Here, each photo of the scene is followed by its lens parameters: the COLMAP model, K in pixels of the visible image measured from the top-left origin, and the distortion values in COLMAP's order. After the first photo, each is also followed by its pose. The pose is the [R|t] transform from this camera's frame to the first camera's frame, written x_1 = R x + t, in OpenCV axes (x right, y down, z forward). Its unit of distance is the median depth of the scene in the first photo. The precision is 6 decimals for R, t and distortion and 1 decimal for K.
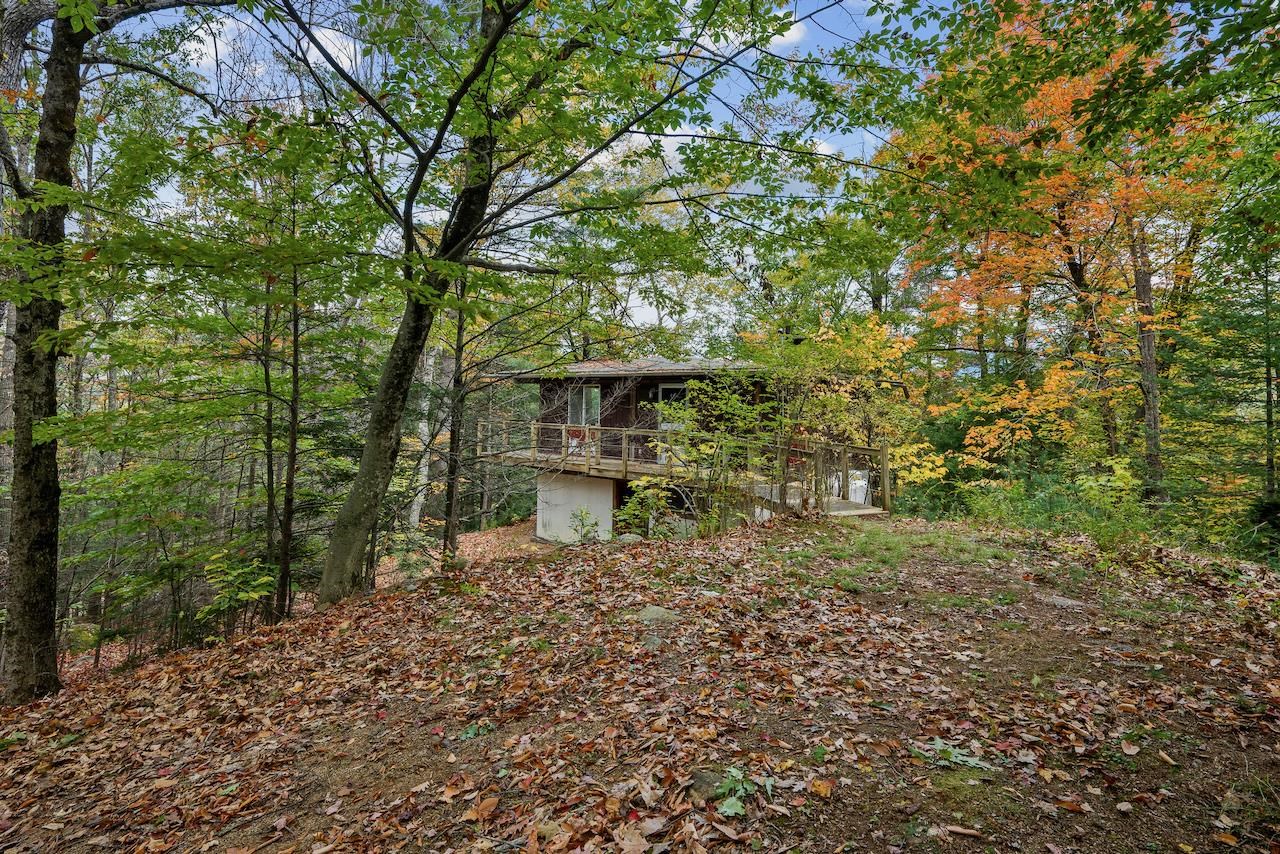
lens RADIAL K [[660.6, 0, 639.9], [0, 660.6, 368.8], [0, 0, 1]] dist [0.000151, -0.000386]
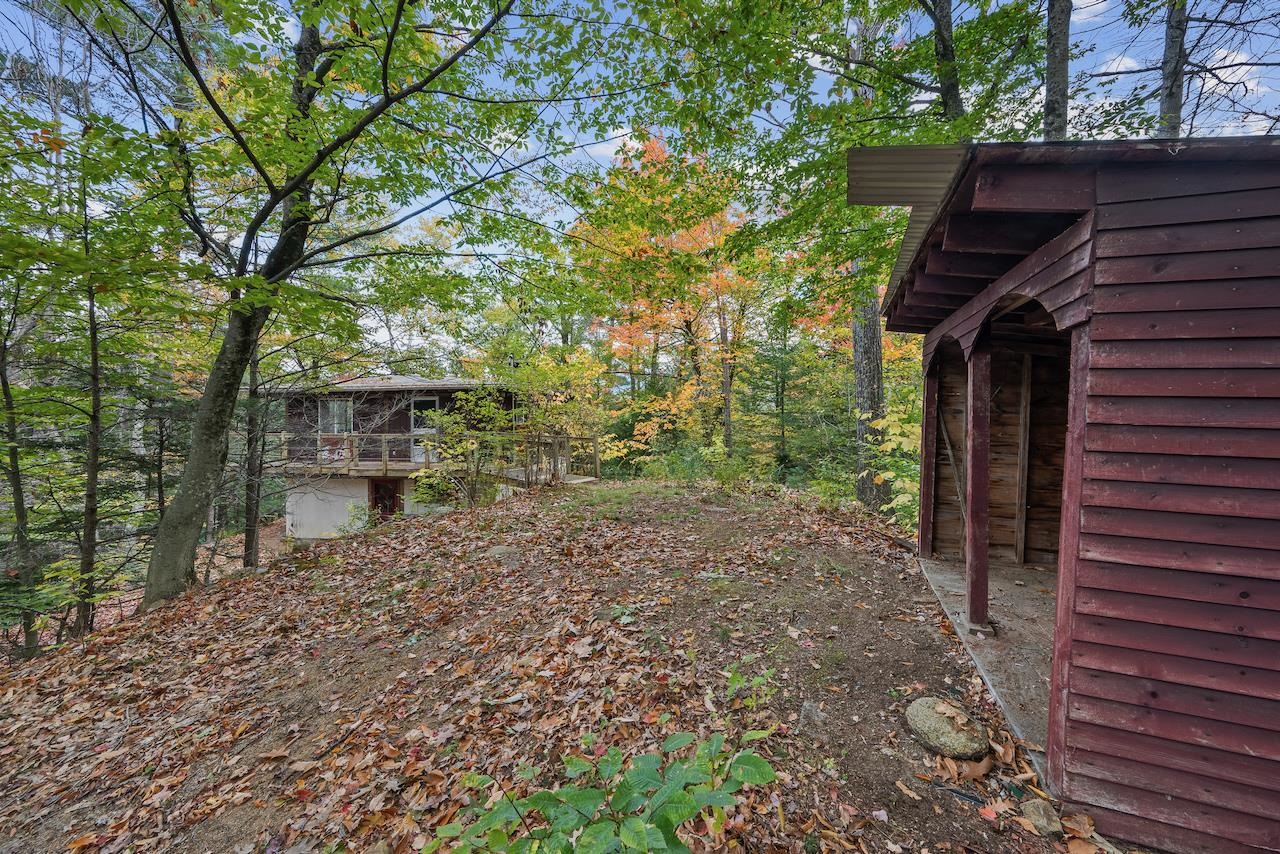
lens RADIAL K [[515.6, 0, 639.6], [0, 515.6, 405.0], [0, 0, 1]] dist [-0.001155, 0.000213]
pose [[0.859386, -0.015725, 0.511086, -0.184647], [-0.001161, 0.999464, 0.032703, 0.011815], [-0.511327, -0.028698, 0.858907, -0.070597]]
